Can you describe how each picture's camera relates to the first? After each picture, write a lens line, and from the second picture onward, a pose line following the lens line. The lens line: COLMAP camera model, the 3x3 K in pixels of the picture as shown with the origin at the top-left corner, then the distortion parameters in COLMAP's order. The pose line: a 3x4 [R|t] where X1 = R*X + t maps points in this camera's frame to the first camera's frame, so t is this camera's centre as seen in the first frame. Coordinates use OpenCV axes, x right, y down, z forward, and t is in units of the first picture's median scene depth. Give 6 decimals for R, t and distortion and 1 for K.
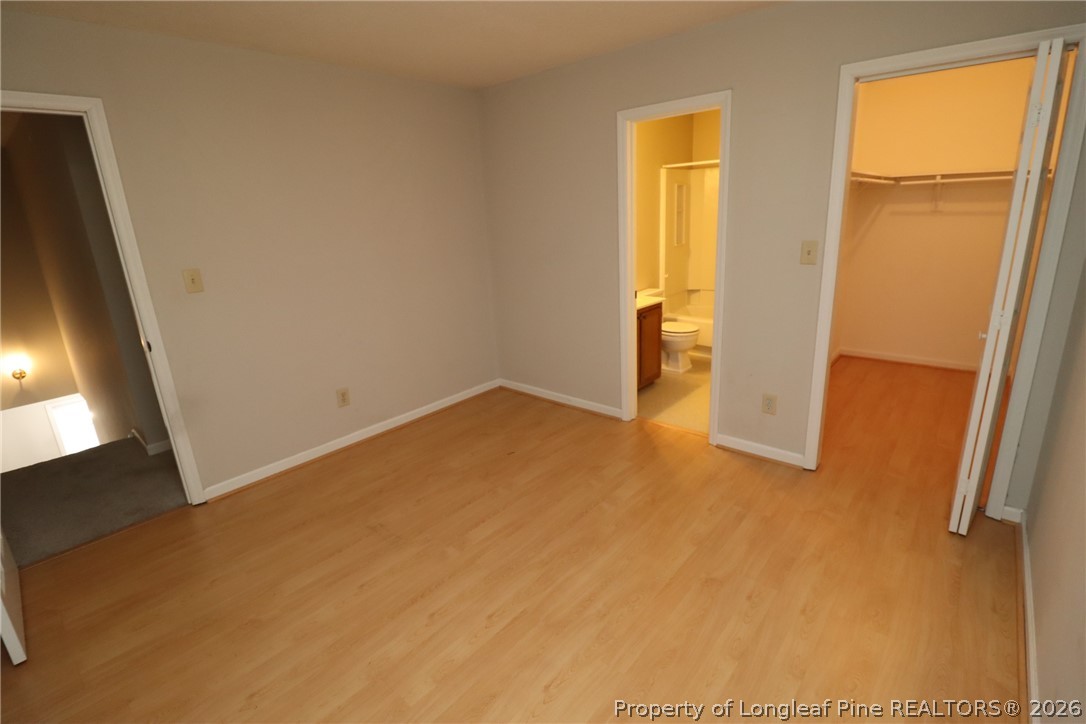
lens RADIAL K [[502.2, 0, 554.6], [0, 502.2, 353.0], [0, 0, 1]] dist [0.003623, -0.015850]
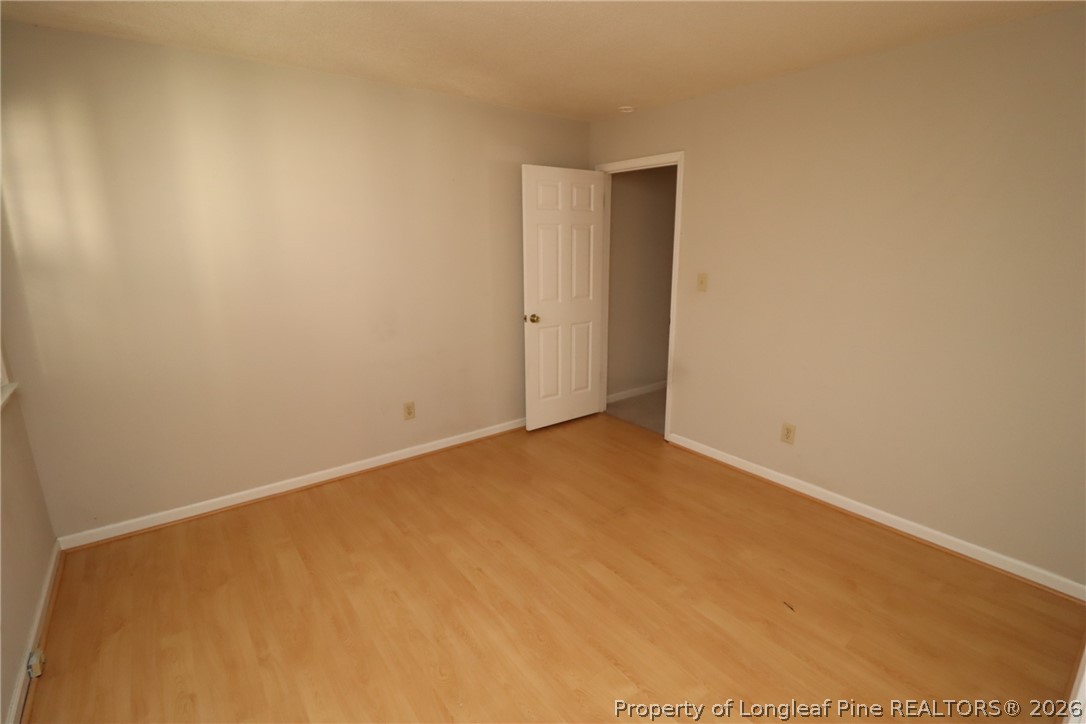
lens RADIAL K [[502.2, 0, 554.6], [0, 502.2, 353.0], [0, 0, 1]] dist [0.003623, -0.015850]
pose [[-0.198842, 0.262882, -0.944116, 0.678264], [-0.258823, 0.915064, 0.309304, -0.303650], [0.945237, 0.305861, -0.113913, 0.919911]]
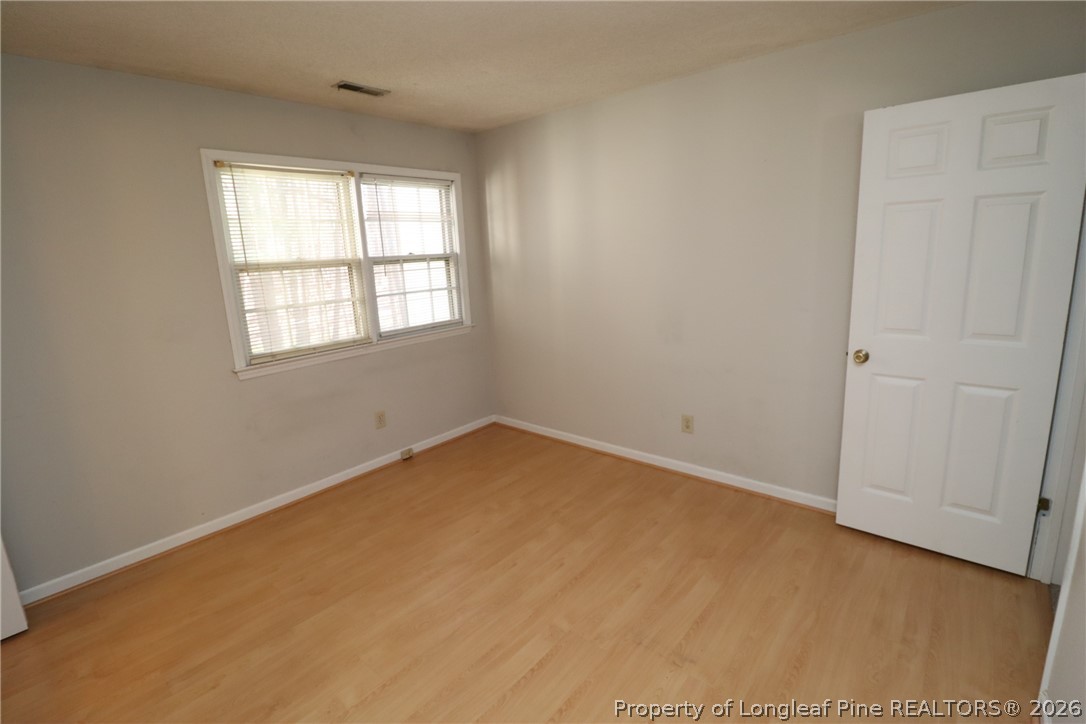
lens RADIAL K [[502.2, 0, 554.6], [0, 502.2, 353.0], [0, 0, 1]] dist [0.003623, -0.015850]
pose [[-0.995968, 0.088606, 0.014062, -0.234563], [0.085134, 0.883993, 0.459684, -0.409601], [0.028300, 0.459028, -0.887971, 1.500467]]
